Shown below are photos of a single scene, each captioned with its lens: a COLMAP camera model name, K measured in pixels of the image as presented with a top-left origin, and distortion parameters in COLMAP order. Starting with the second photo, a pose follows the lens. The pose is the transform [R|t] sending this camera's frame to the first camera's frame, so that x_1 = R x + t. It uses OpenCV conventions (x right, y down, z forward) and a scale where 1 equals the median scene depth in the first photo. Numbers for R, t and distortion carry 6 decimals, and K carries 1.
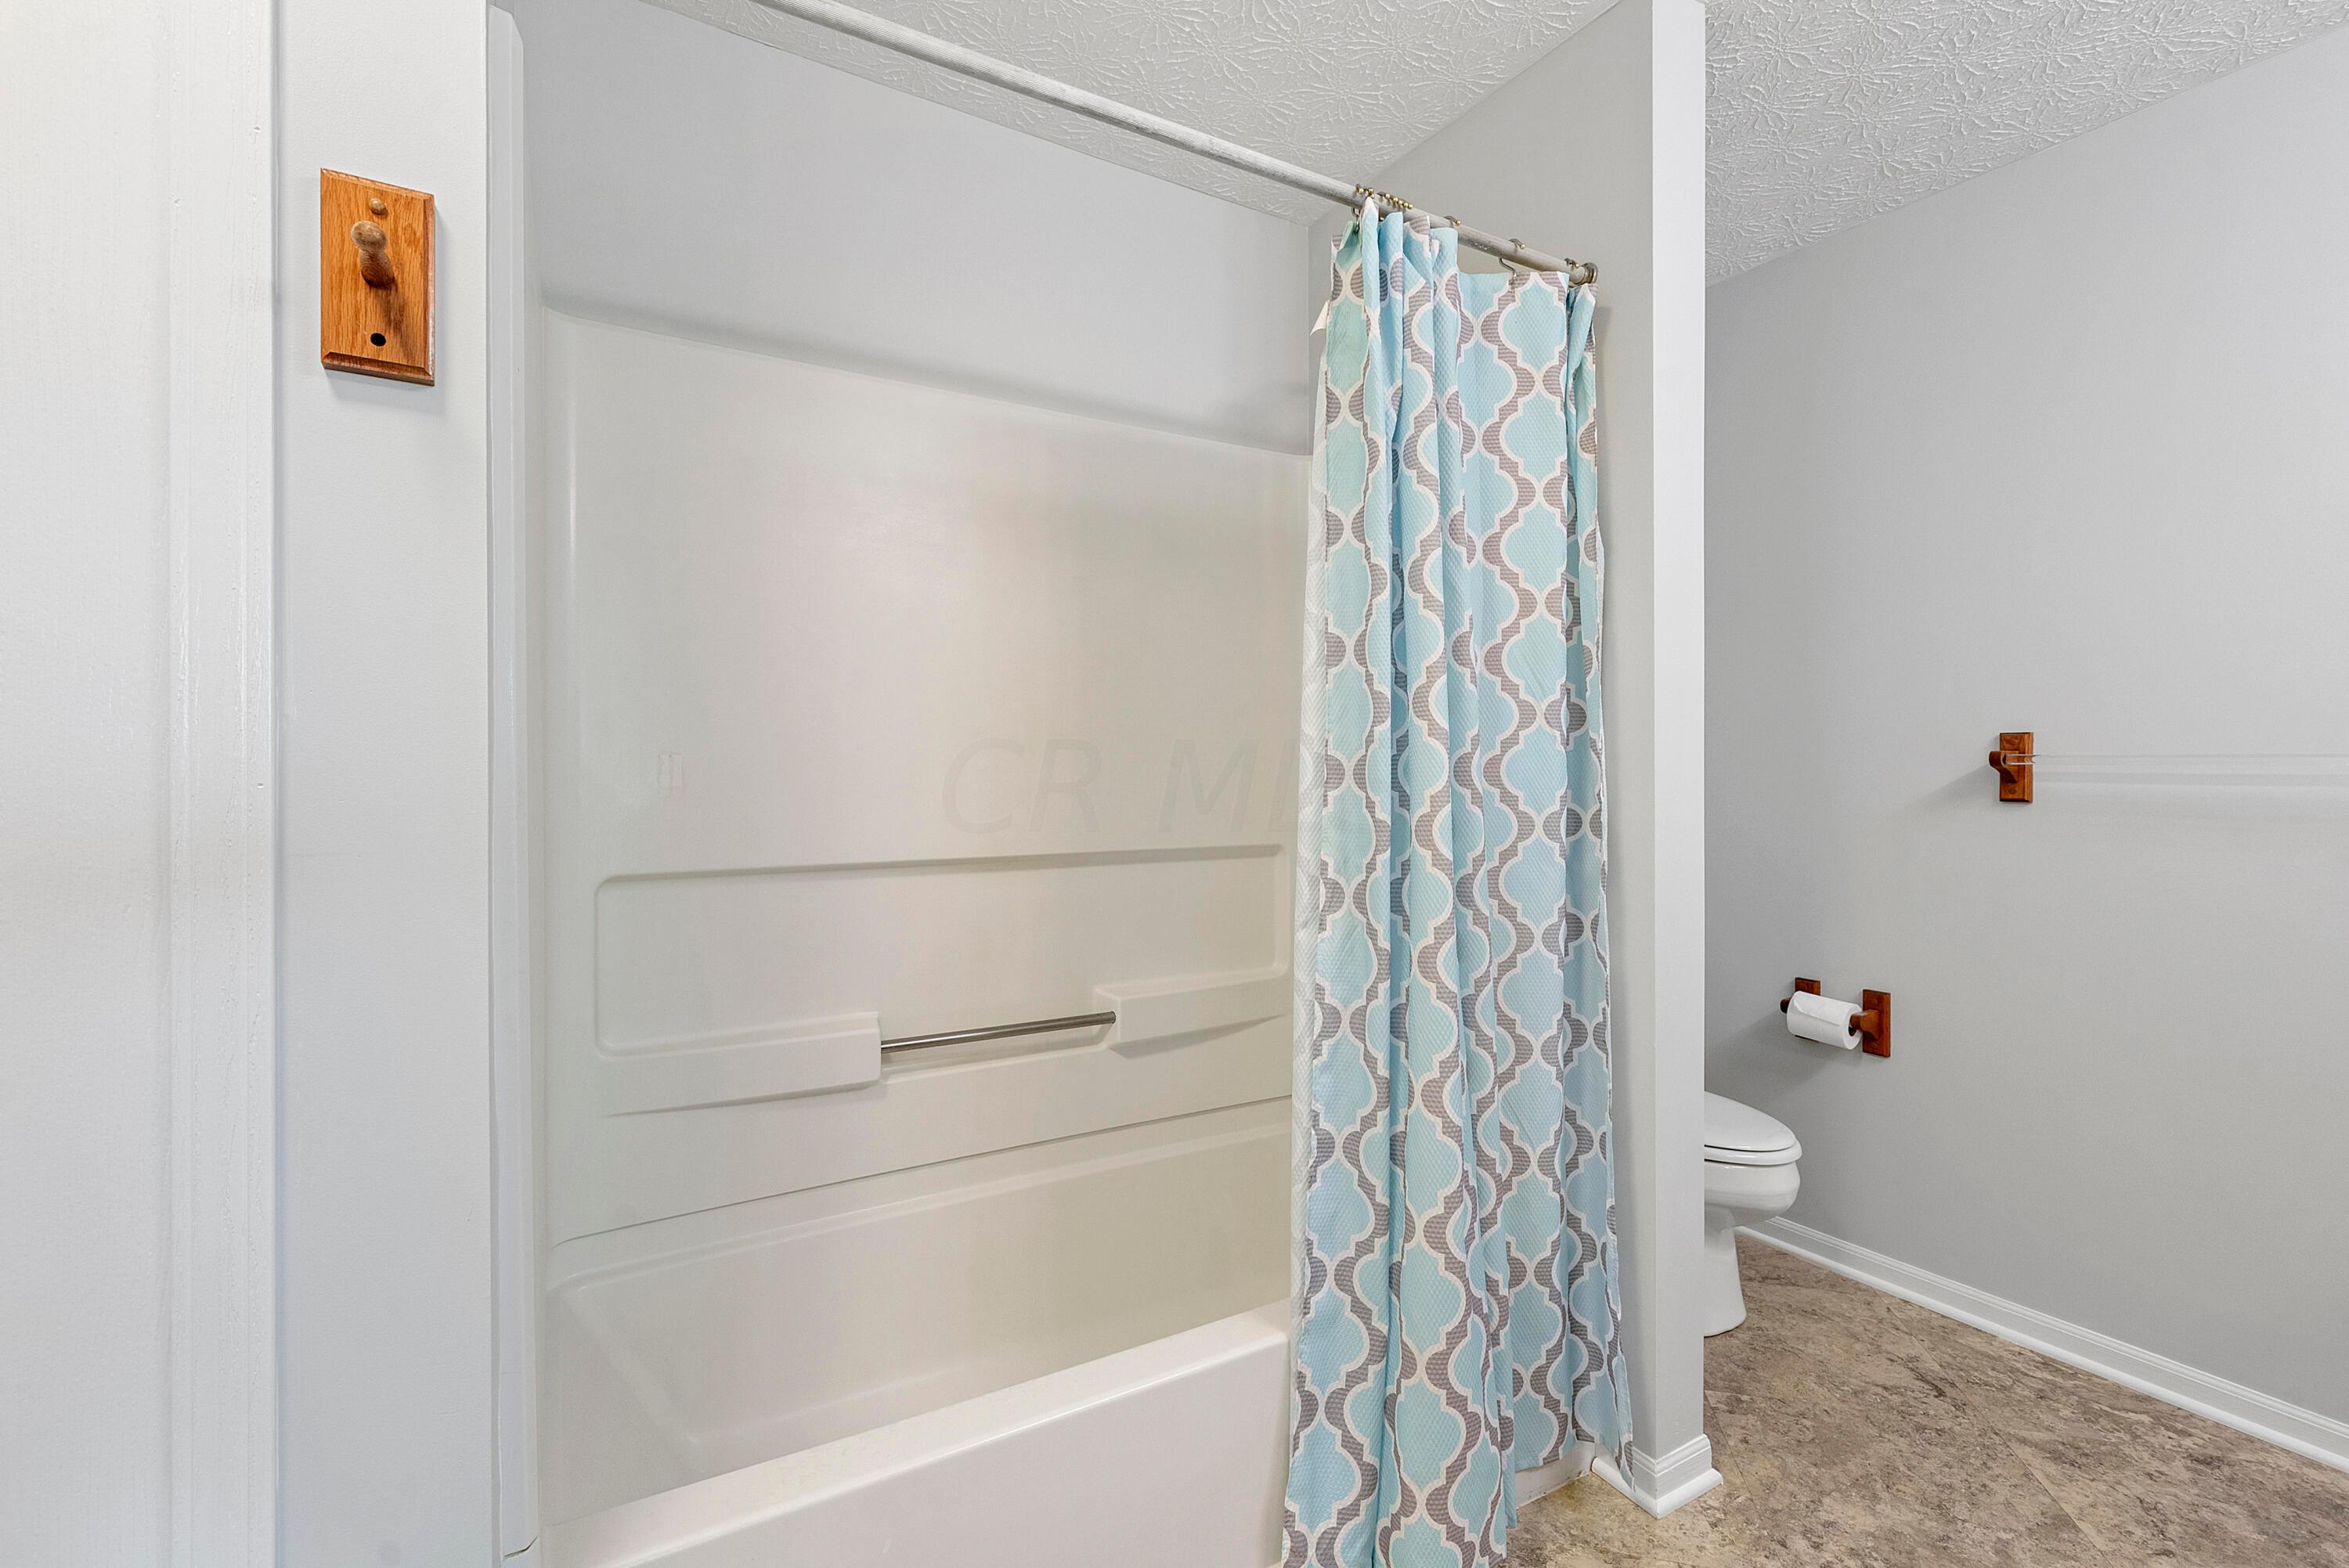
lens RADIAL K [[1016.0, 0, 1165.7], [0, 1016.0, 790.6], [0, 0, 1]] dist [-0.004693, -0.001084]
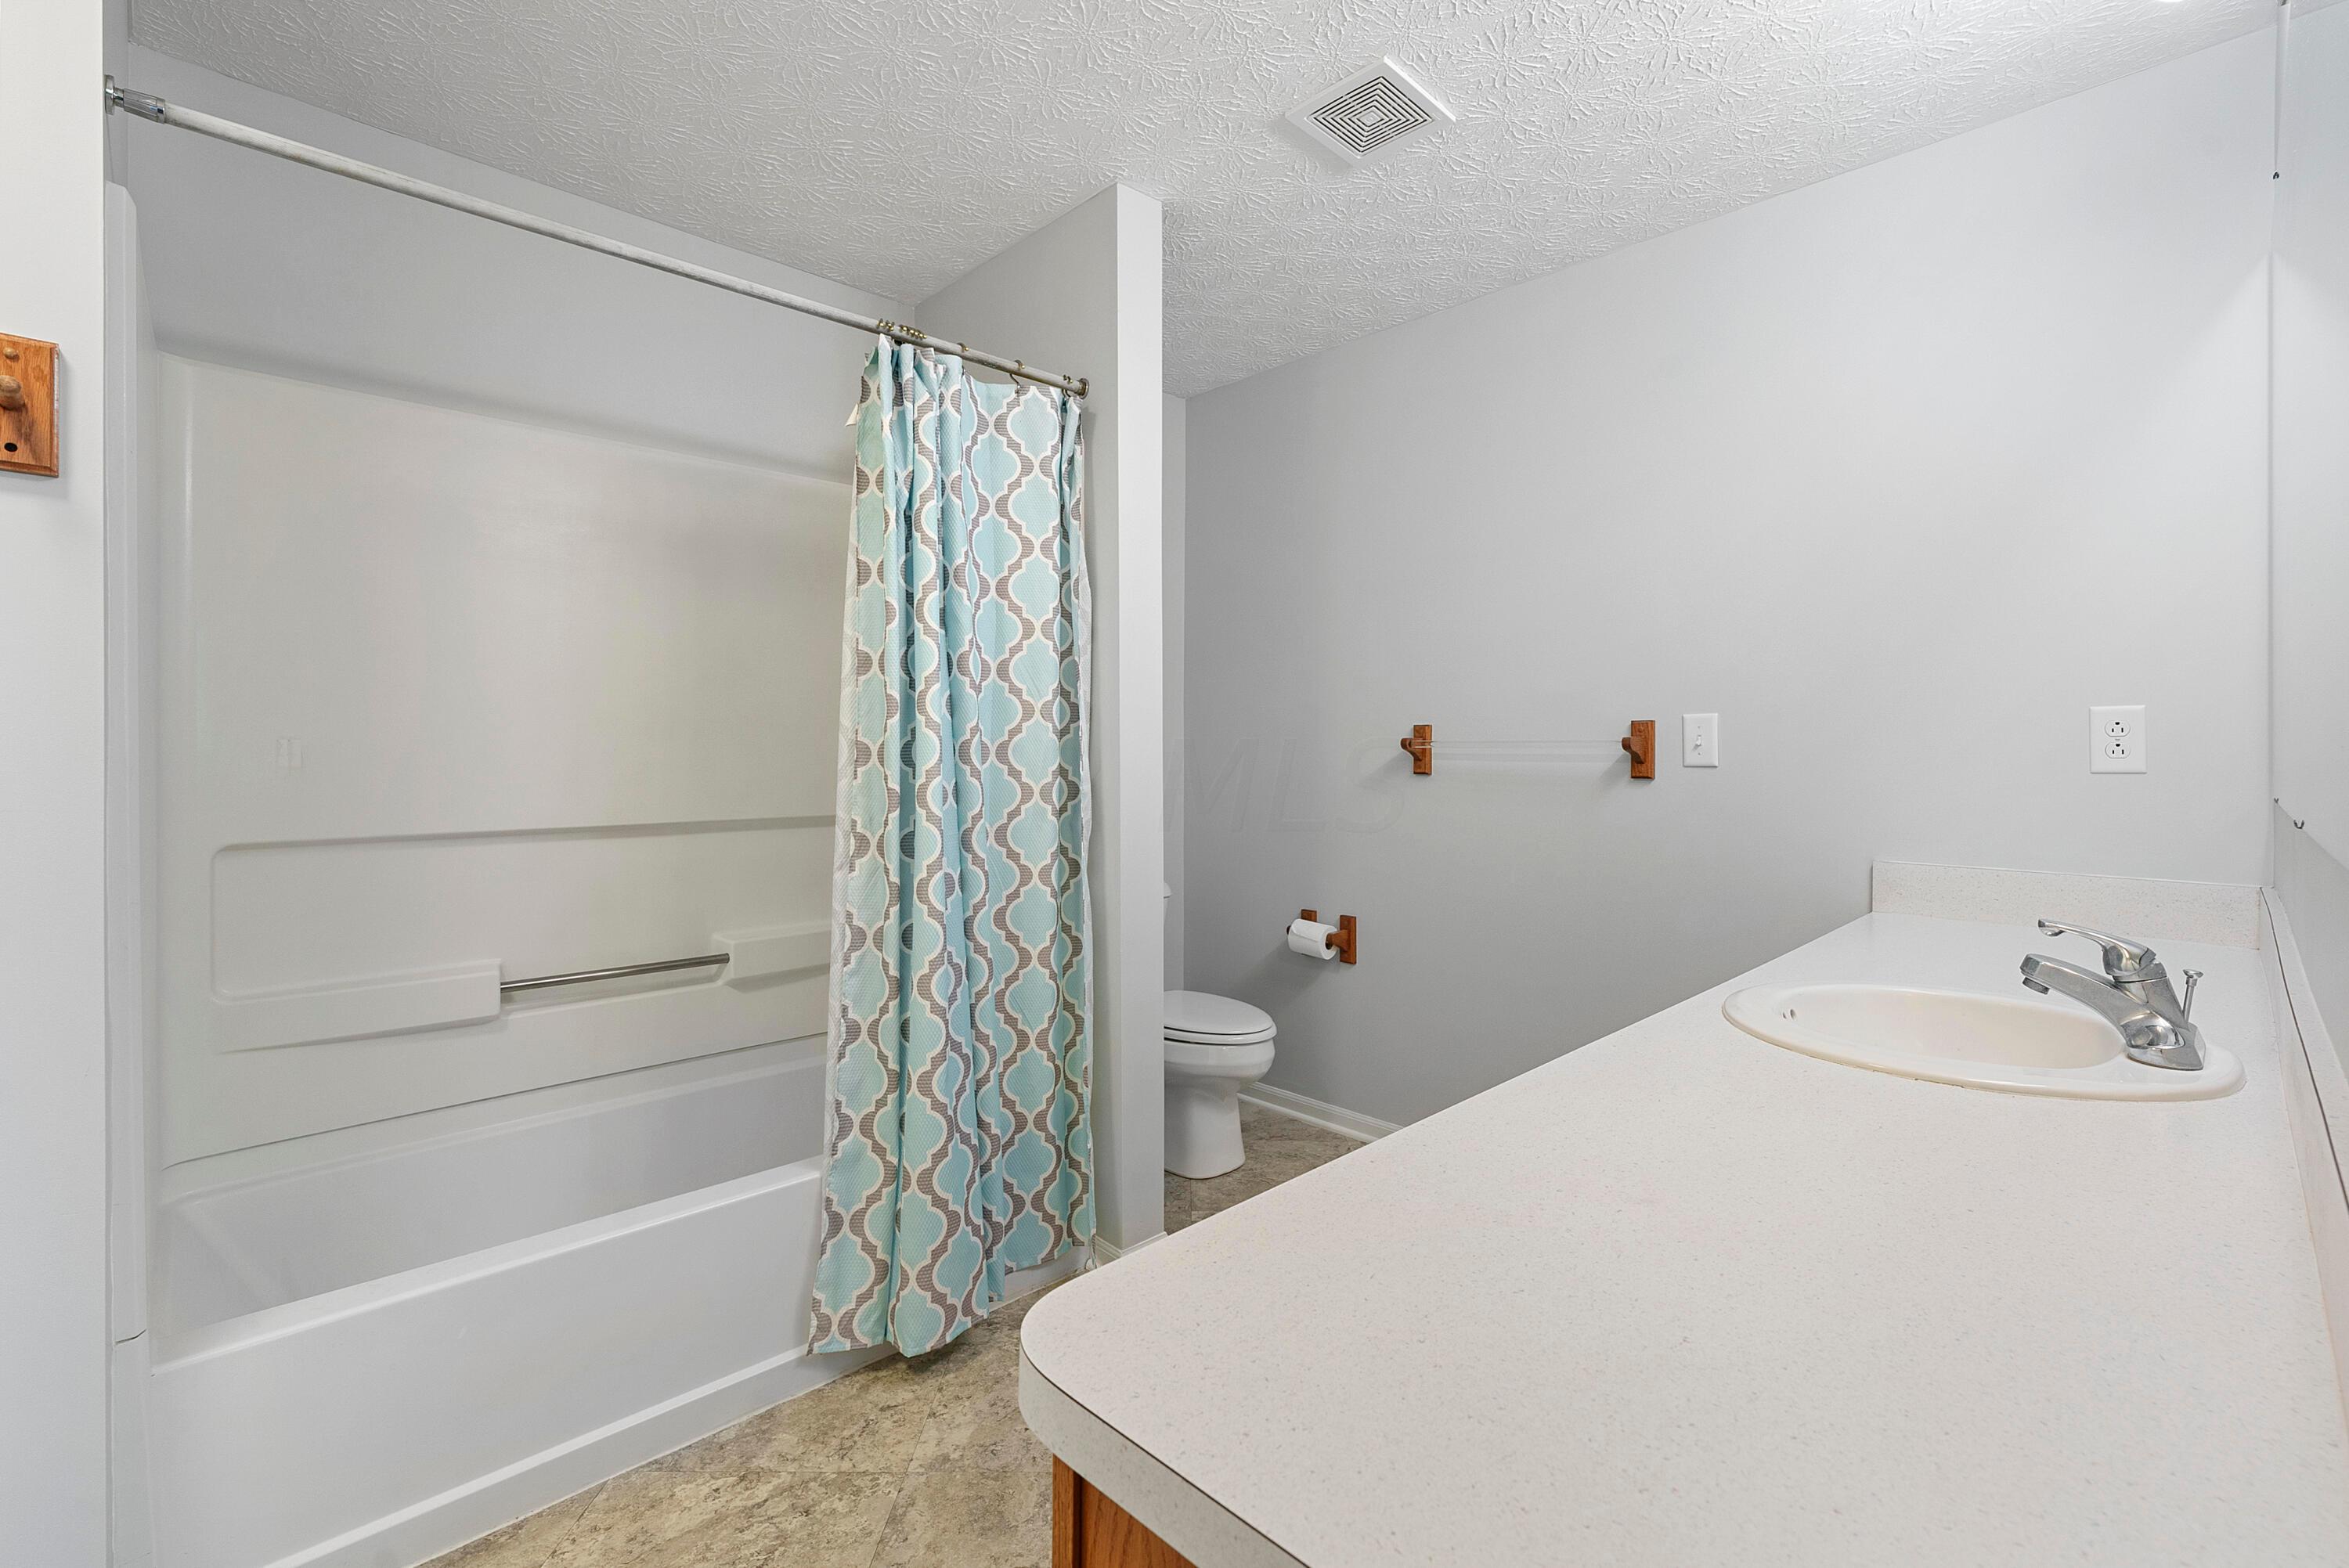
lens RADIAL K [[1016.0, 0, 1181.3], [0, 1016.0, 764.9], [0, 0, 1]] dist [-0.004693, -0.001084]
pose [[0.972010, -0.003612, 0.234911, 0.235059], [0.005581, 0.999955, -0.007718, 0.008874], [-0.234873, 0.008813, 0.971986, -0.367002]]
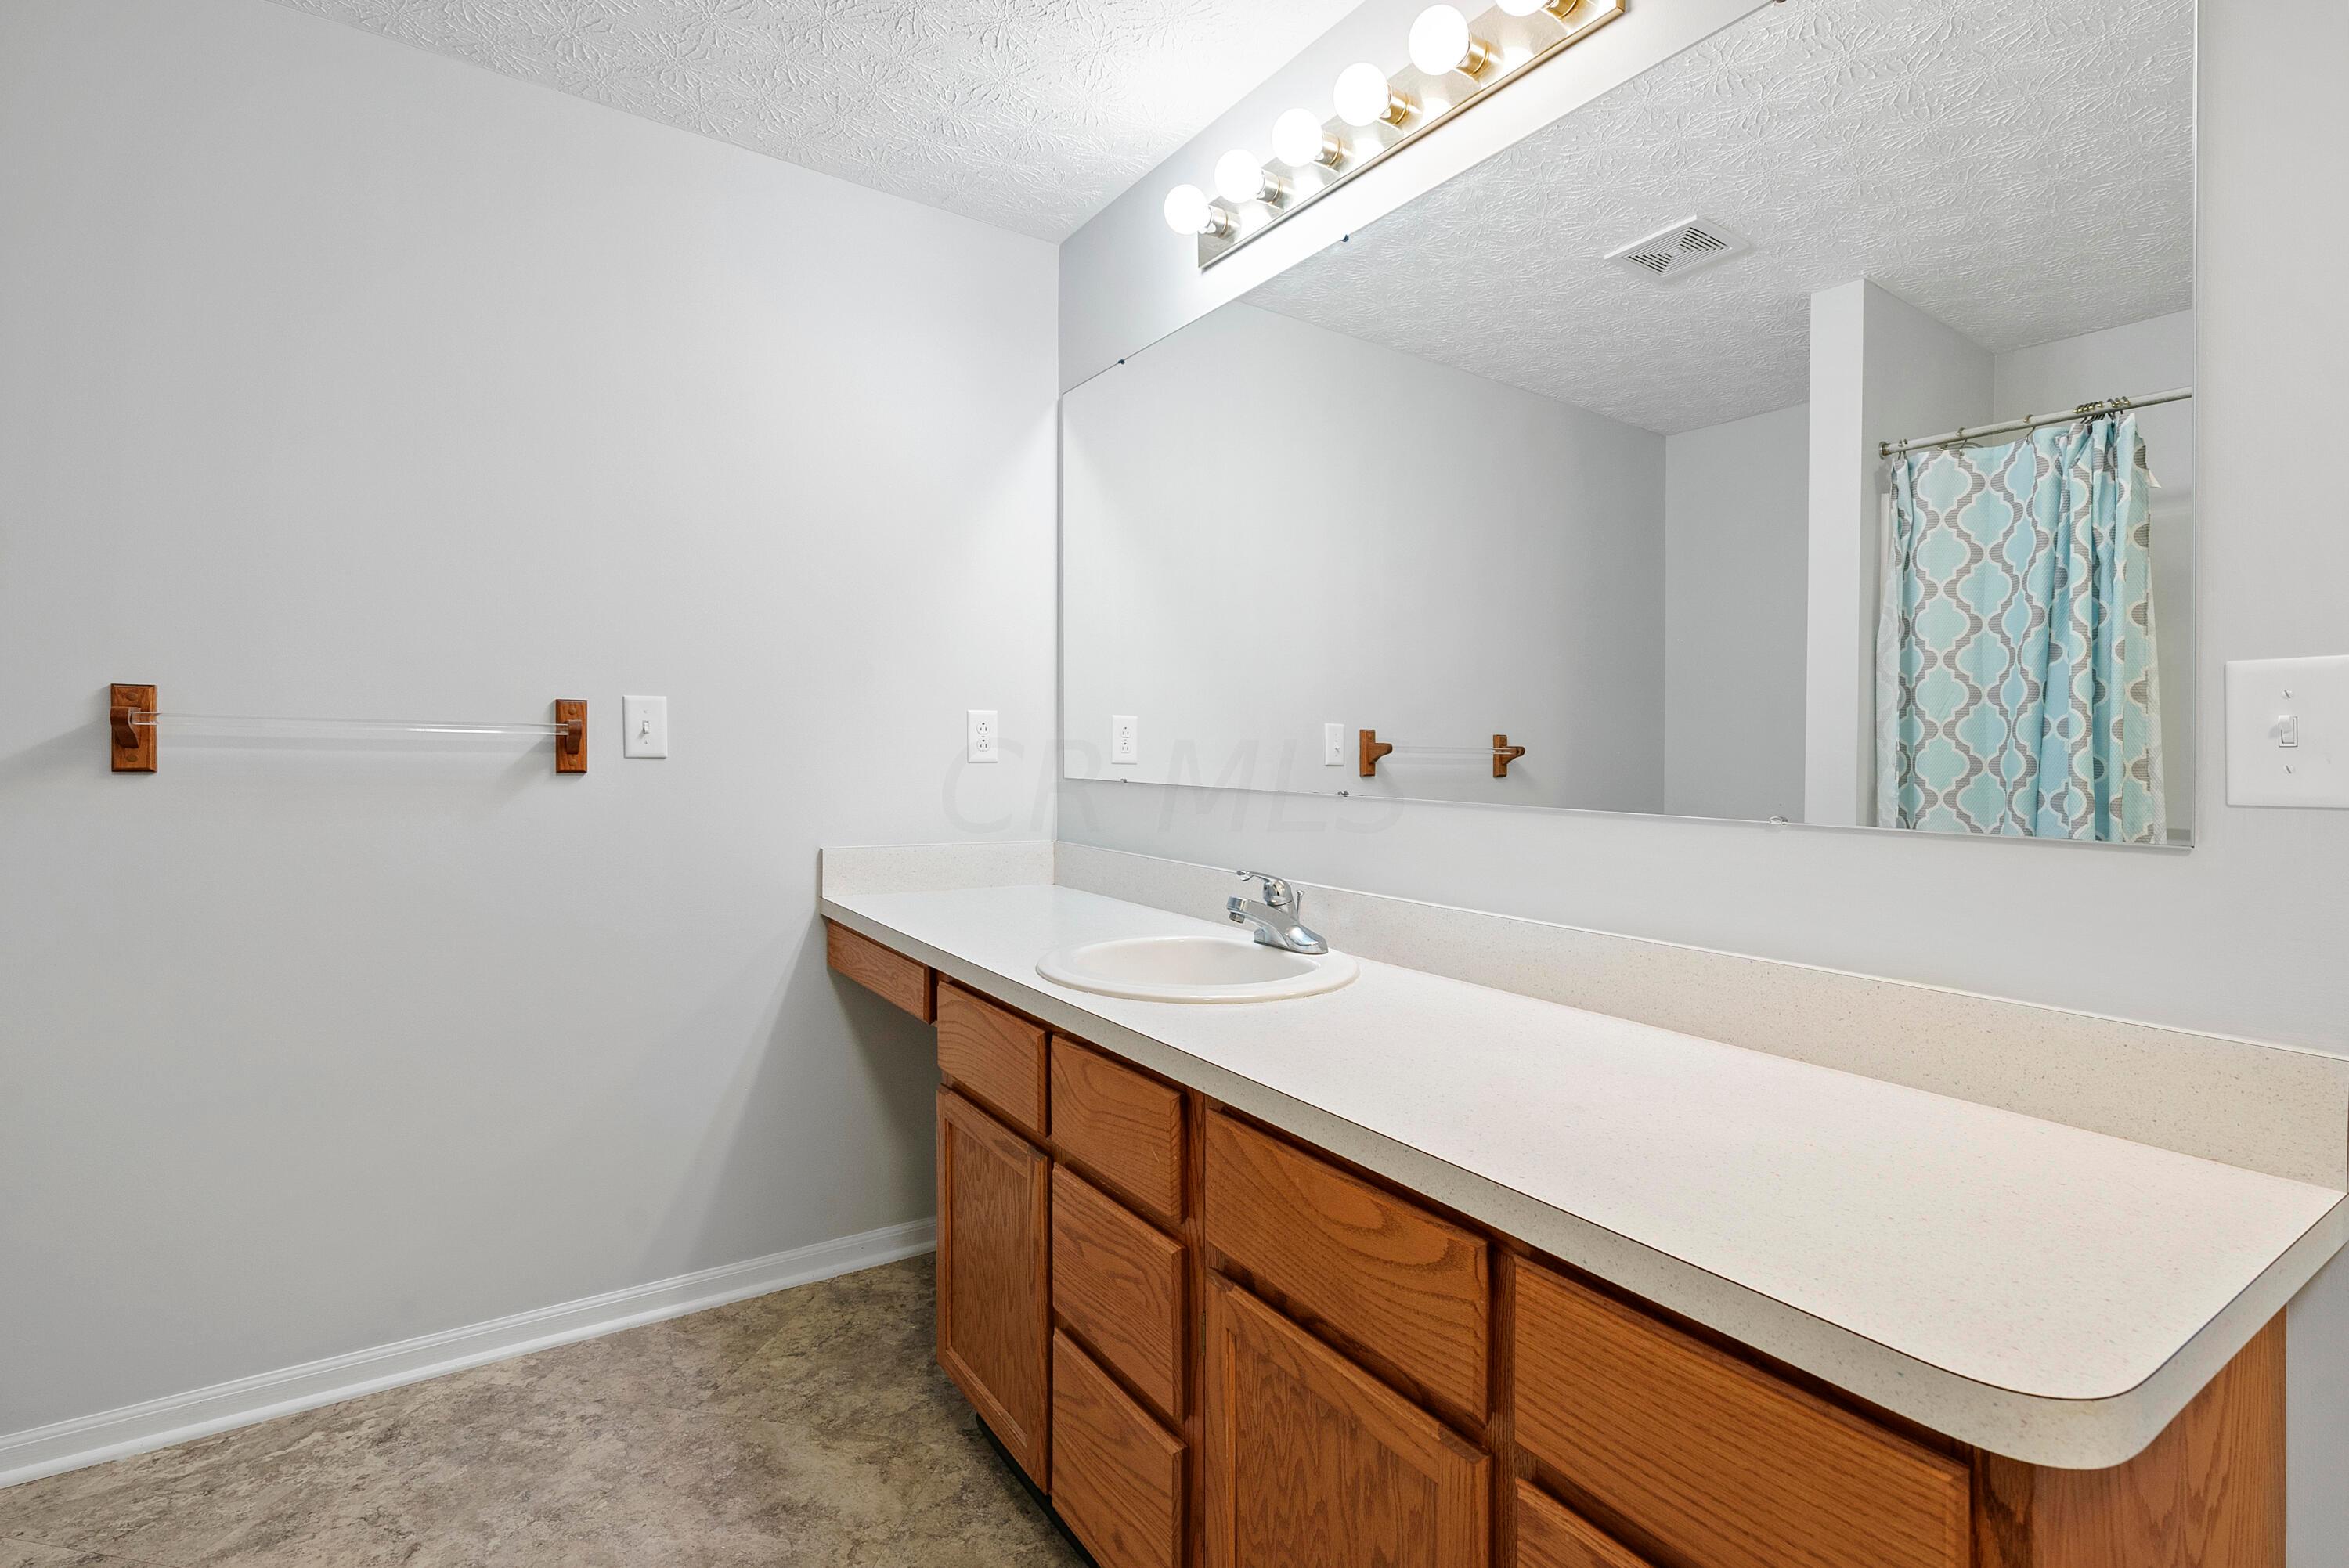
lens RADIAL K [[1097.1, 0, 1175.5], [0, 1097.1, 760.3], [0, 0, 1]] dist [0.002032, 0.000007]
pose [[-0.062987, -0.012932, 0.997931, -0.086158], [0.003436, 0.999907, 0.013175, -0.007916], [-0.998008, 0.004259, -0.062936, 0.311550]]
